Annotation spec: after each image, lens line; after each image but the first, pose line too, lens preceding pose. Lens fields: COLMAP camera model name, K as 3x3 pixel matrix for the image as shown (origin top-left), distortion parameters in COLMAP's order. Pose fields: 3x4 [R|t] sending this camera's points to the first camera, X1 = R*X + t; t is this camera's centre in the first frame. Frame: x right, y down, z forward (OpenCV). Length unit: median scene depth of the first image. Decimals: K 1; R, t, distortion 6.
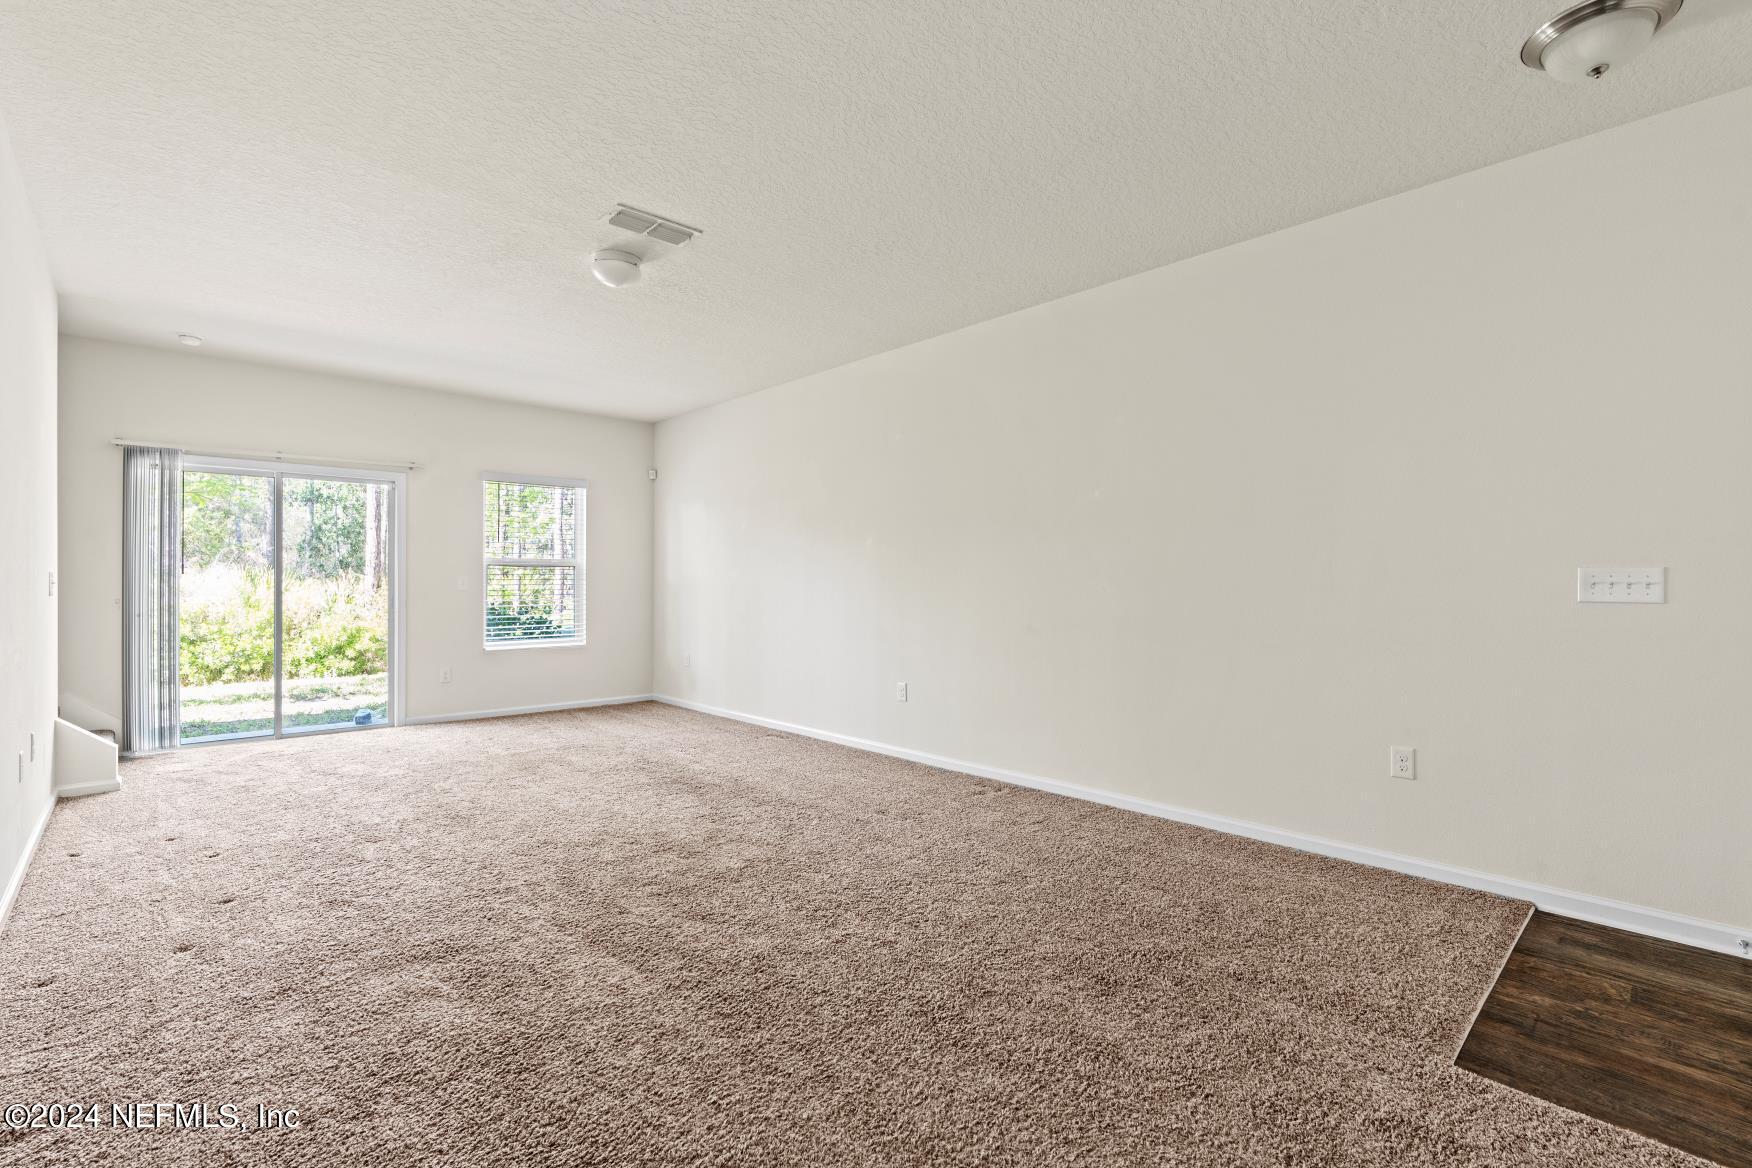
lens RADIAL K [[759.0, 0, 880.2], [0, 759.0, 588.8], [0, 0, 1]] dist [-0.001336, -0.000011]
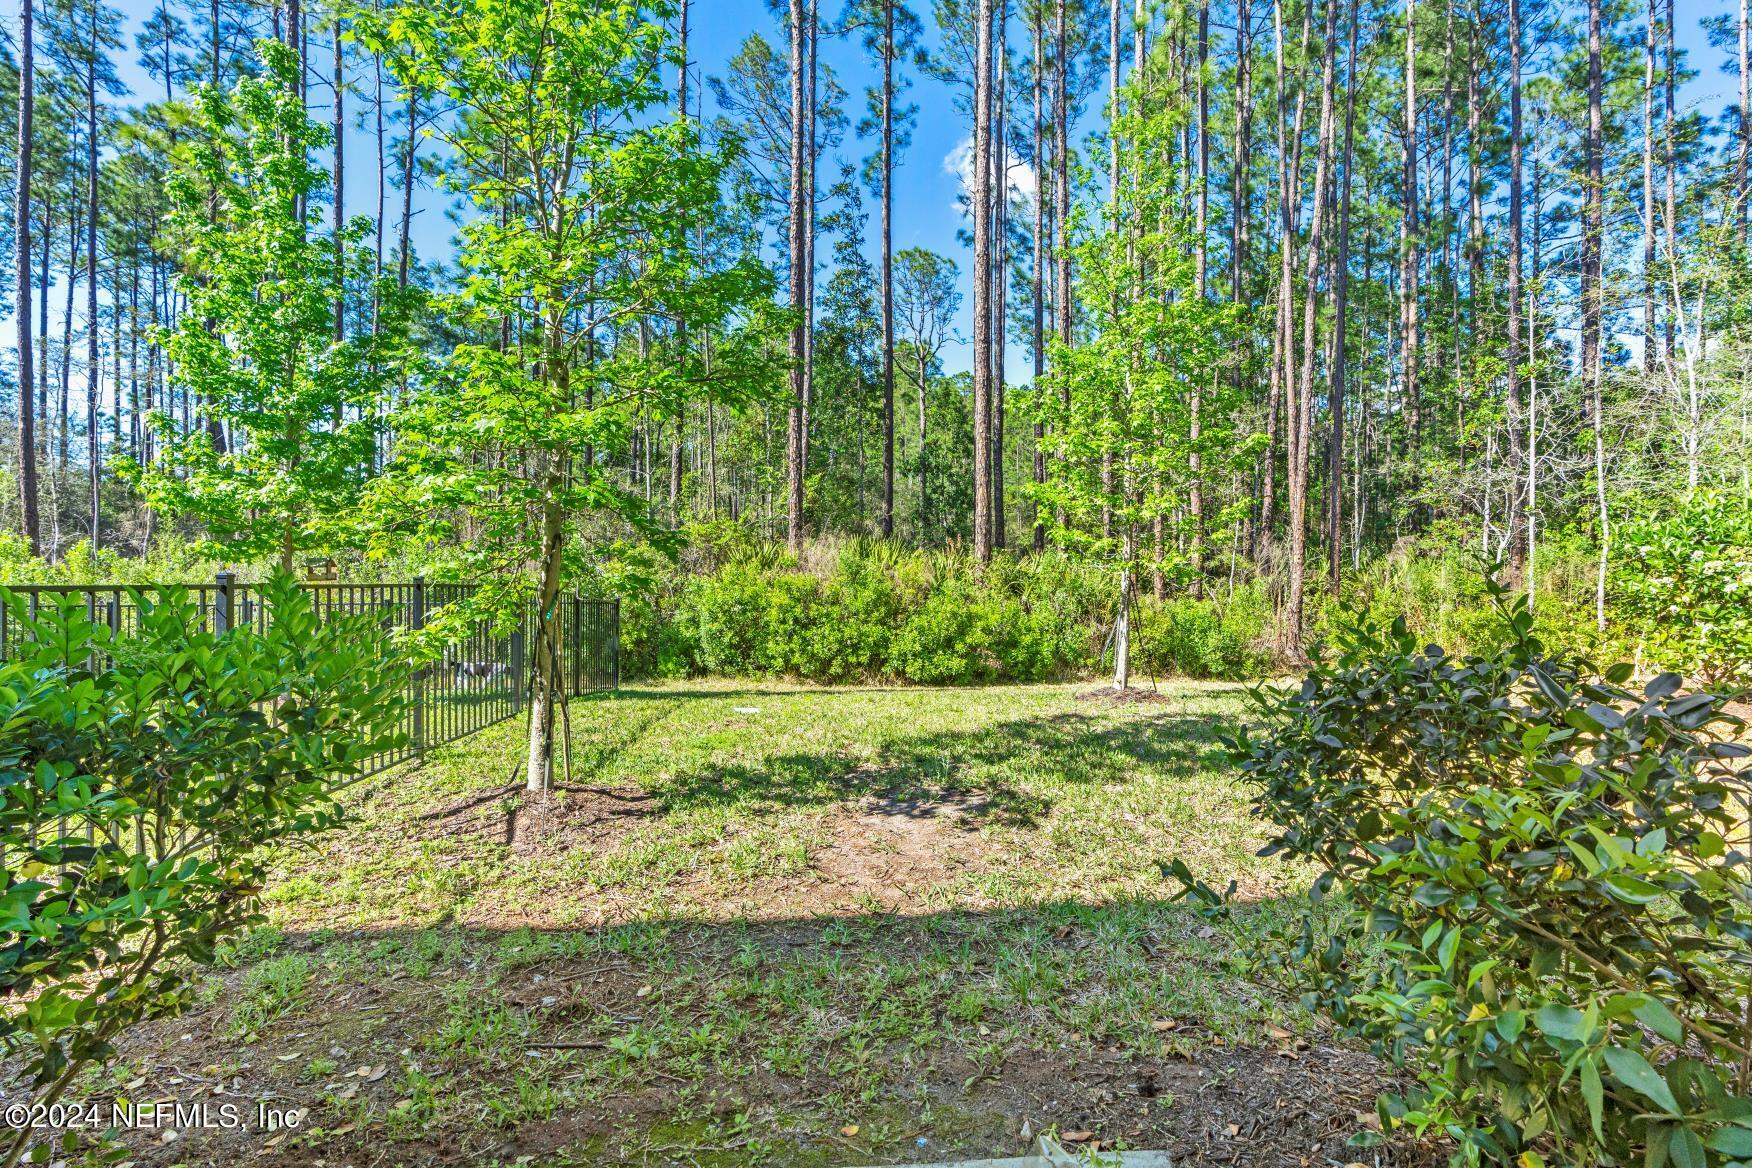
lens RADIAL K [[759.0, 0, 876.7], [0, 759.0, 570.0], [0, 0, 1]] dist [-0.001336, -0.000011]
pose [[0.760455, 0.009556, -0.649320, -0.280379], [-0.001346, 0.999913, 0.013139, -0.001204], [0.649389, -0.009117, 0.760402, 0.383273]]
